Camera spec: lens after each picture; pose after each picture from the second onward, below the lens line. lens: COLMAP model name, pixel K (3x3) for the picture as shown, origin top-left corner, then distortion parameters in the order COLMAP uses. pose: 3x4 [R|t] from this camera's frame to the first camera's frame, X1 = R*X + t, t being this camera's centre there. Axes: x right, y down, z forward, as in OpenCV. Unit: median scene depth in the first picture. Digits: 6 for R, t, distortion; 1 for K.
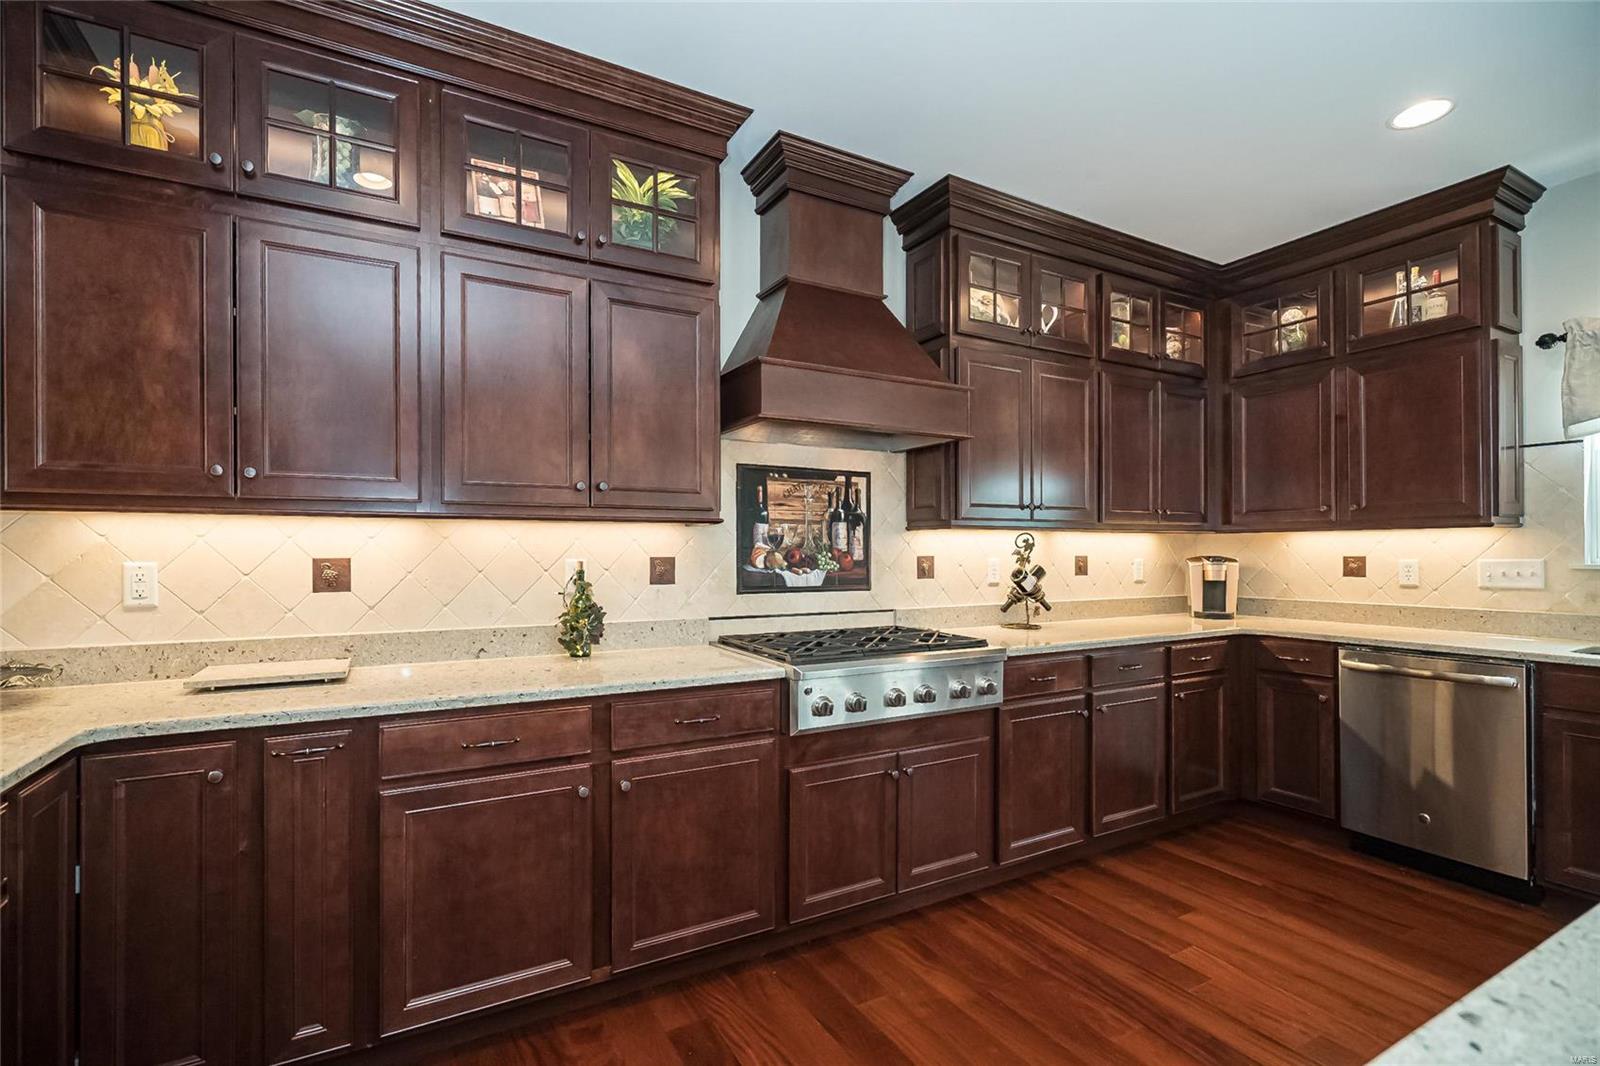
lens RADIAL K [[723.6, 0, 800.9], [0, 723.6, 553.3], [0, 0, 1]] dist [-0.006484, 0.002055]
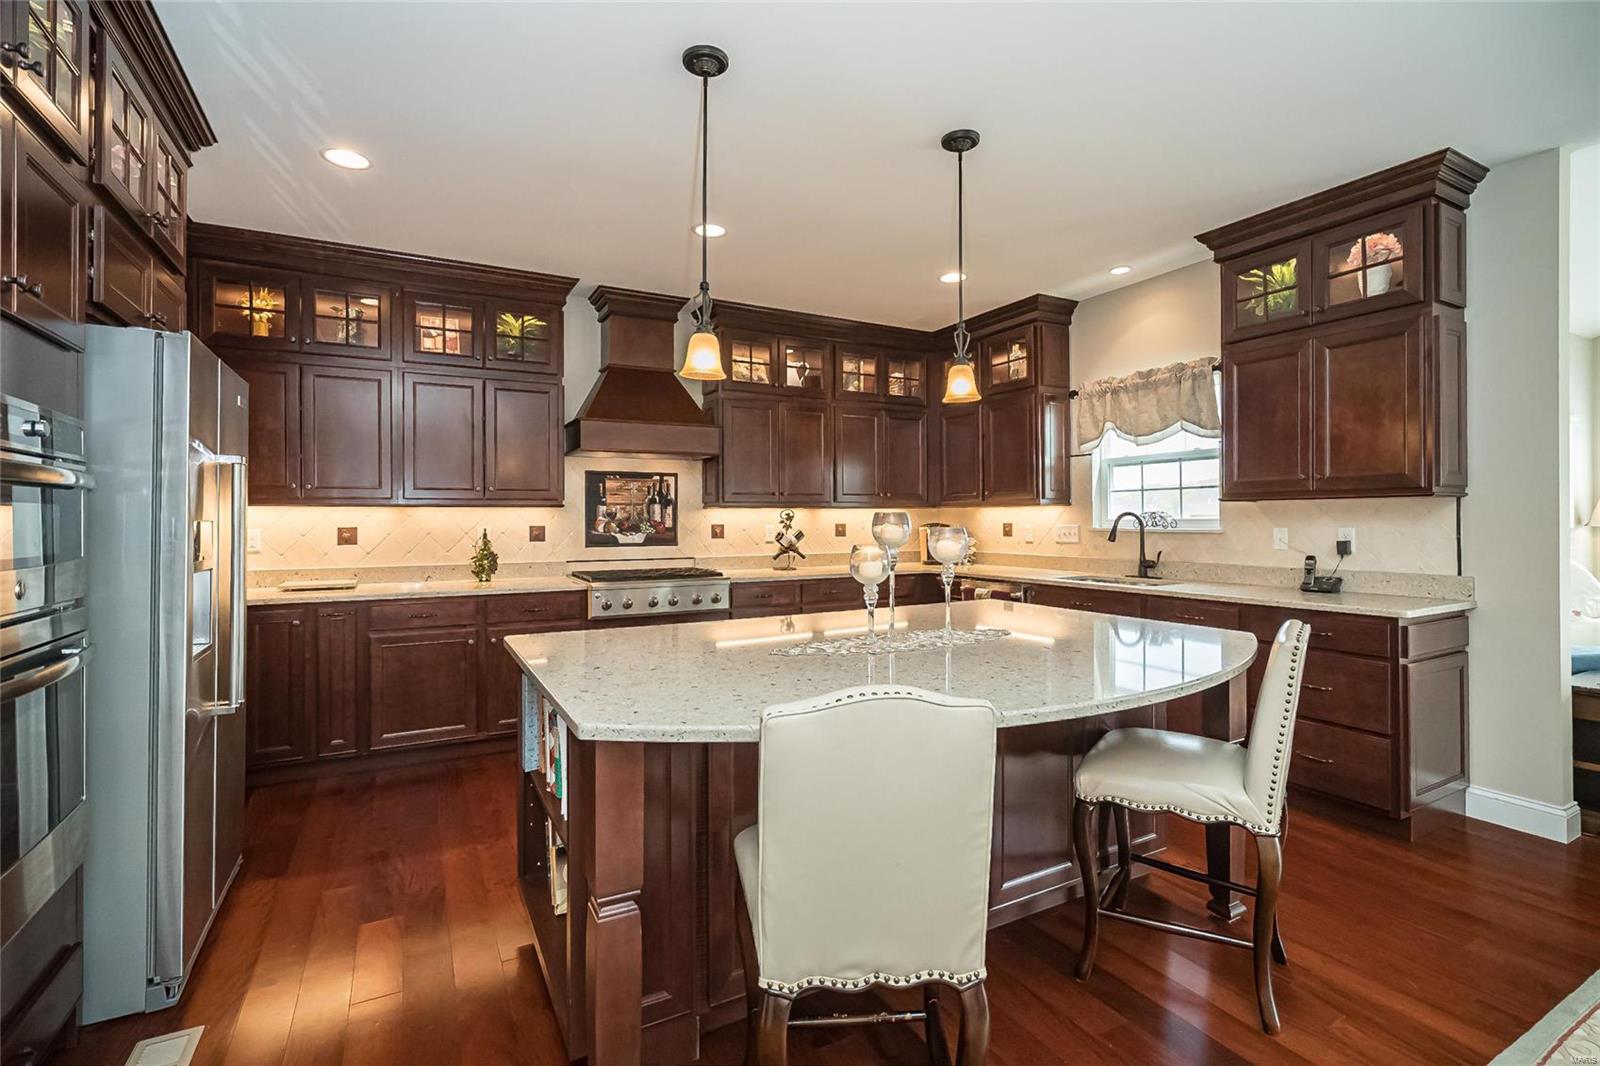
lens RADIAL K [[723.6, 0, 810.5], [0, 723.6, 515.9], [0, 0, 1]] dist [-0.006484, 0.002055]
pose [[0.999973, -0.003791, -0.006321, 0.442675], [0.003784, 0.999992, -0.001210, -0.013437], [0.006325, 0.001187, 0.999979, -0.681817]]
